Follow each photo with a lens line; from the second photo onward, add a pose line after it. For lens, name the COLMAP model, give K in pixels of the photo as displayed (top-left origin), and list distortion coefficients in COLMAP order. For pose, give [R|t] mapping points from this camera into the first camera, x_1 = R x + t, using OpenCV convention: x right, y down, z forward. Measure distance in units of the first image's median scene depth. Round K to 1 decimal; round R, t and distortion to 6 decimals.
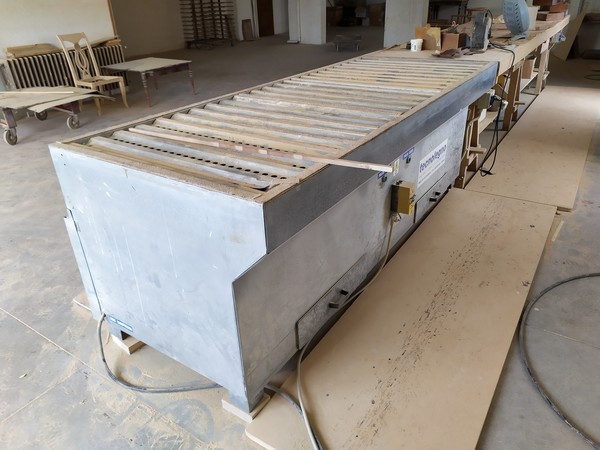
lens RADIAL K [[439.5, 0, 300.0], [0, 439.5, 225.0], [0, 0, 1]] dist [0.050858, -0.036322]
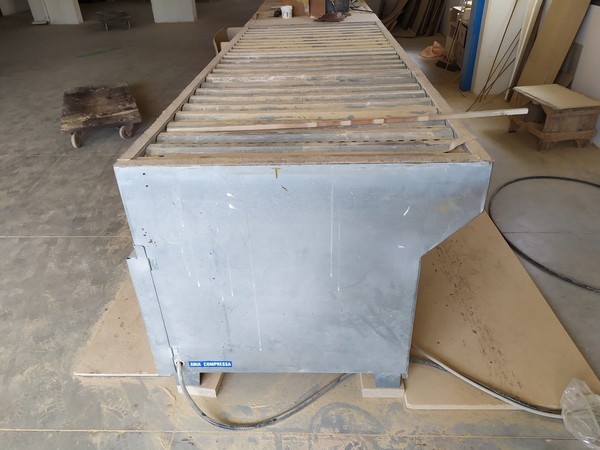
lens RADIAL K [[439.5, 0, 300.0], [0, 439.5, 225.0], [0, 0, 1]] dist [0.050858, -0.036322]
pose [[0.854691, -0.271601, 0.442421, -0.549667], [0.250636, 0.962205, 0.106503, -0.072939], [-0.454626, 0.019860, 0.890461, 0.182614]]
